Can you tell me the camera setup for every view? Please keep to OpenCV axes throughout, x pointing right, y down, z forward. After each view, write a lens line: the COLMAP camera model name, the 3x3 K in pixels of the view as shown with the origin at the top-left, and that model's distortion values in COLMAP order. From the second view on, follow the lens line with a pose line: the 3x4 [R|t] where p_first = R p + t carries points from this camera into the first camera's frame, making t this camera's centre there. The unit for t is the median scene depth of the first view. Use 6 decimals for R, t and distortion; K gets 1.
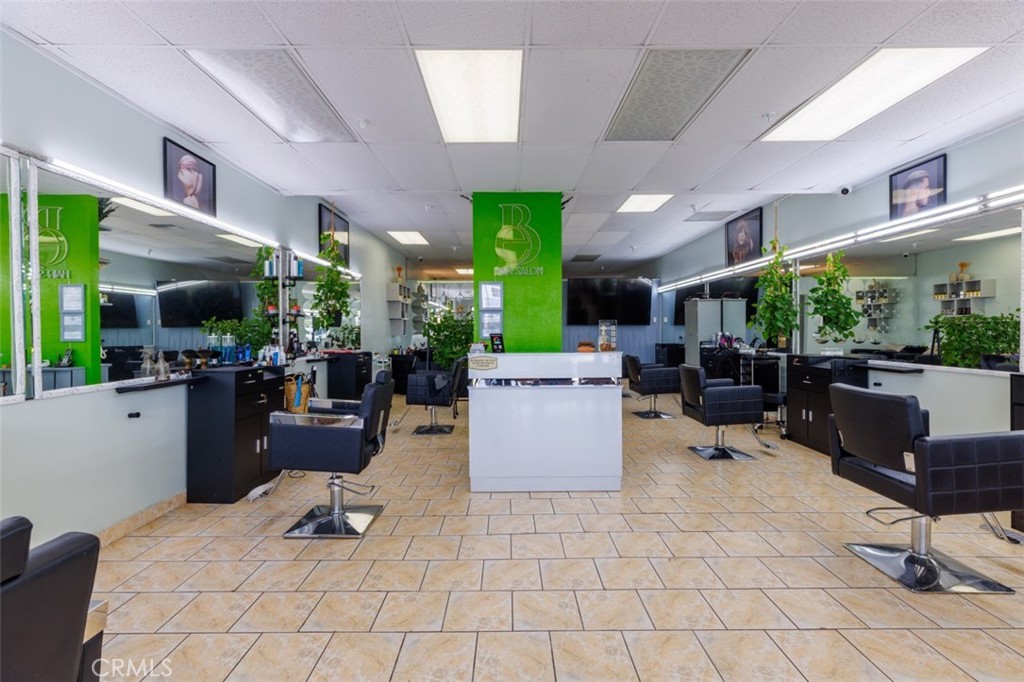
lens RADIAL K [[453.4, 0, 512.0], [0, 453.4, 341.0], [0, 0, 1]] dist [-0.000966, -0.000163]
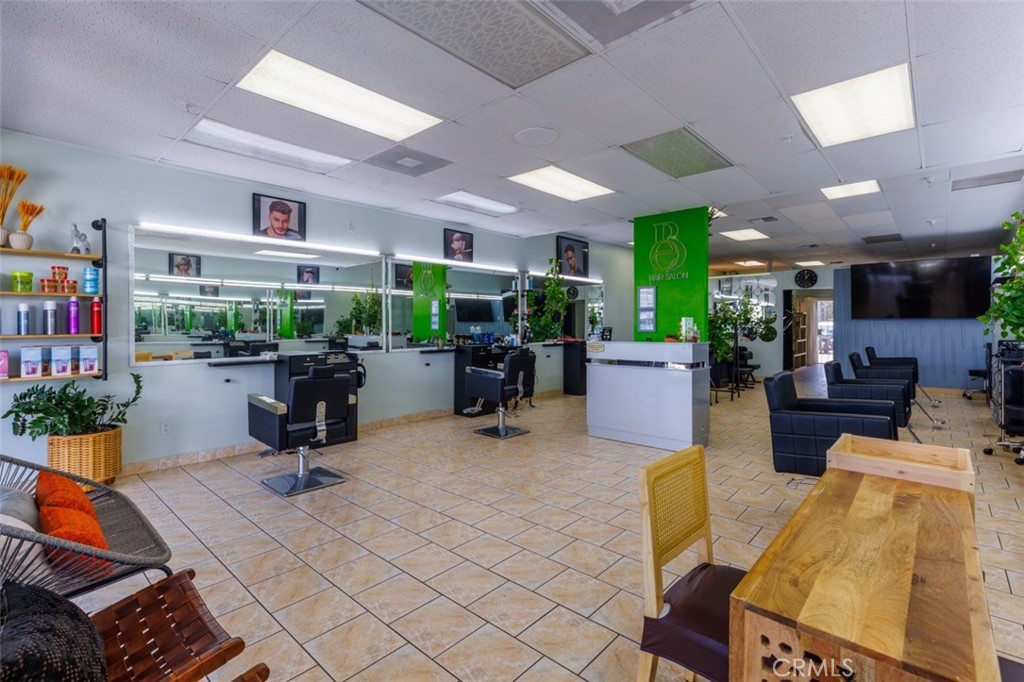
lens RADIAL K [[468.1, 0, 515.3], [0, 468.1, 339.1], [0, 0, 1]] dist [0.000930, -0.000170]
pose [[0.744750, 0.024376, -0.666898, 0.737183], [-0.017107, 0.999702, 0.017437, -0.000880], [0.667125, -0.001578, 0.744945, -0.287618]]
